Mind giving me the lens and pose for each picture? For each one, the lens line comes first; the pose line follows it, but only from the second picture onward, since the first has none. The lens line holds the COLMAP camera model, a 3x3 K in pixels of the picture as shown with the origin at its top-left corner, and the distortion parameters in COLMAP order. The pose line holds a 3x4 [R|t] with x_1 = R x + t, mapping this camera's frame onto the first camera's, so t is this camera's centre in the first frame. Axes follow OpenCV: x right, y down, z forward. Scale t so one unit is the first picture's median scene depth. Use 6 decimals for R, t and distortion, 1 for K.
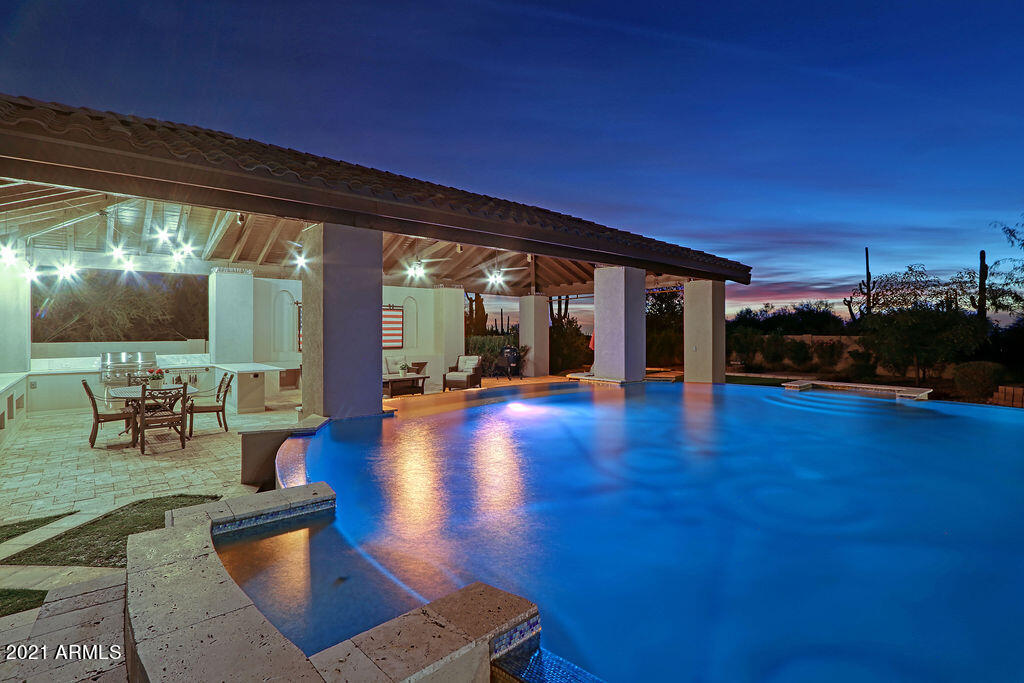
lens RADIAL K [[479.8, 0, 509.5], [0, 479.8, 328.4], [0, 0, 1]] dist [-0.011595, 0.000782]
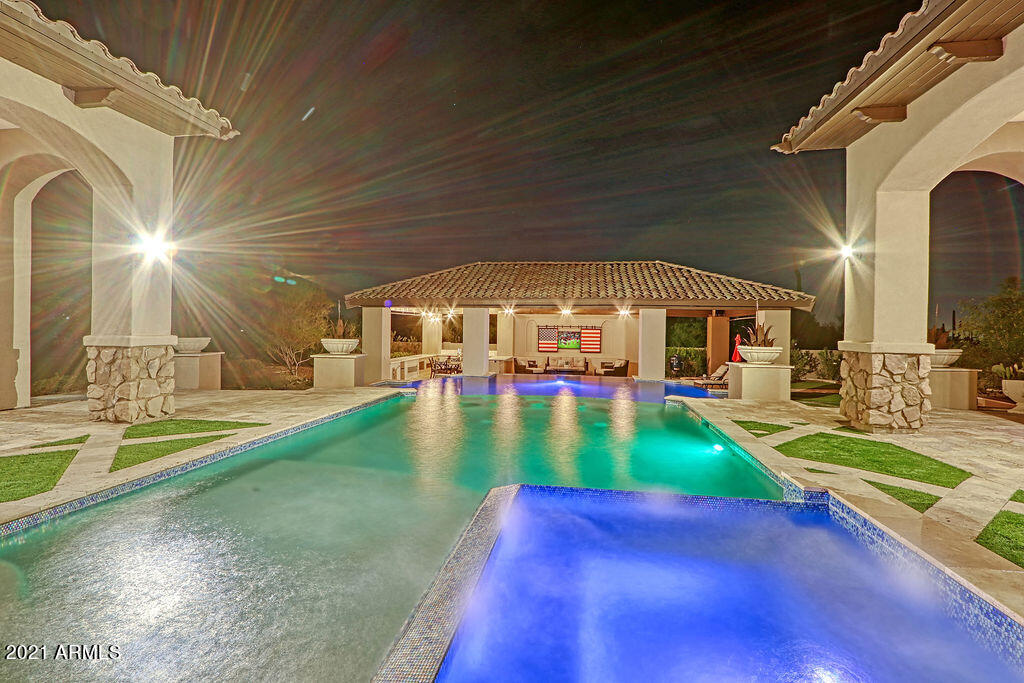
lens RADIAL K [[479.8, 0, 509.5], [0, 479.8, 328.4], [0, 0, 1]] dist [-0.011595, 0.000782]
pose [[0.638423, 0.008778, -0.769636, 1.092171], [-0.015409, 0.999880, -0.001378, -0.045619], [0.769532, 0.012739, 0.638482, -0.352934]]
